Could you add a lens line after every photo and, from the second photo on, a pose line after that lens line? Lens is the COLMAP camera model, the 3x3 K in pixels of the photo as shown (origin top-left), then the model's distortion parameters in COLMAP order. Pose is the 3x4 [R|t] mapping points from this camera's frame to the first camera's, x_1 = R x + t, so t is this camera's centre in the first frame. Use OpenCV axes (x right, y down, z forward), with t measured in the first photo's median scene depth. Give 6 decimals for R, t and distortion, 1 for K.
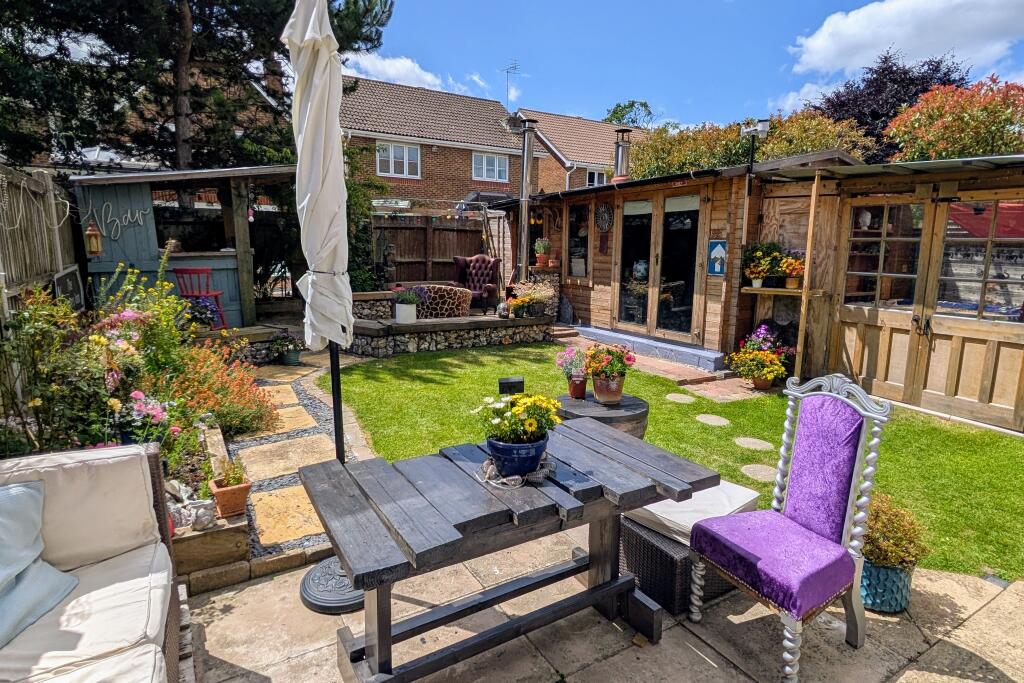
lens RADIAL K [[550.4, 0, 516.4], [0, 550.4, 335.8], [0, 0, 1]] dist [0.000328, -0.000515]
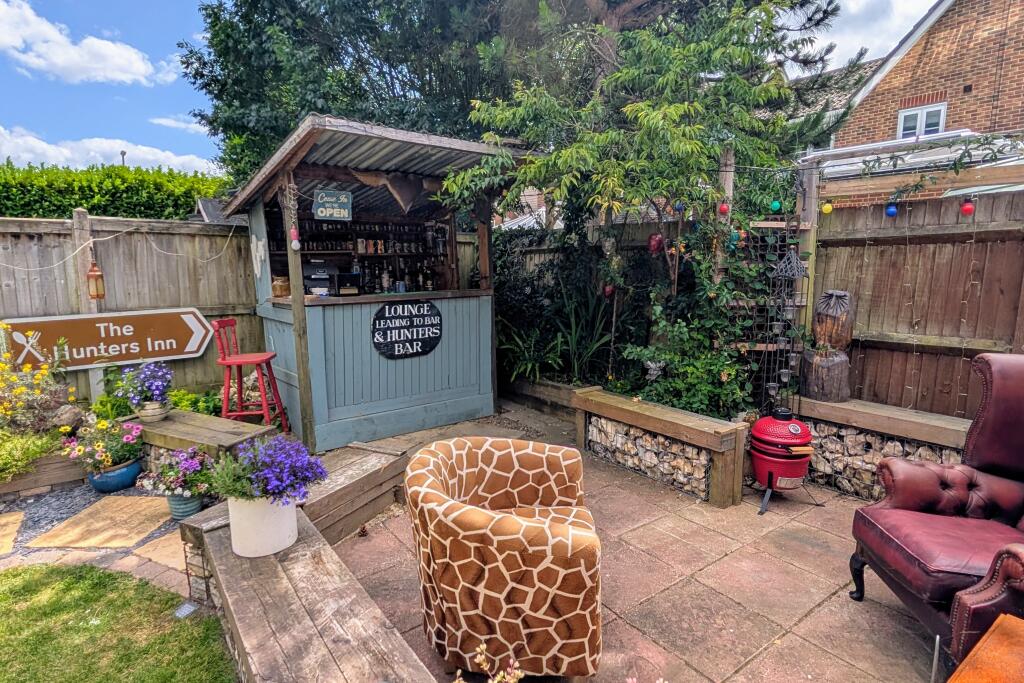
lens RADIAL K [[550.4, 0, 516.4], [0, 550.4, 335.8], [0, 0, 1]] dist [0.000328, -0.000515]
pose [[0.115735, 0.117127, -0.986350, 0.113257], [-0.160778, 0.982137, 0.097762, -0.186387], [0.980182, 0.147268, 0.132499, 1.022275]]
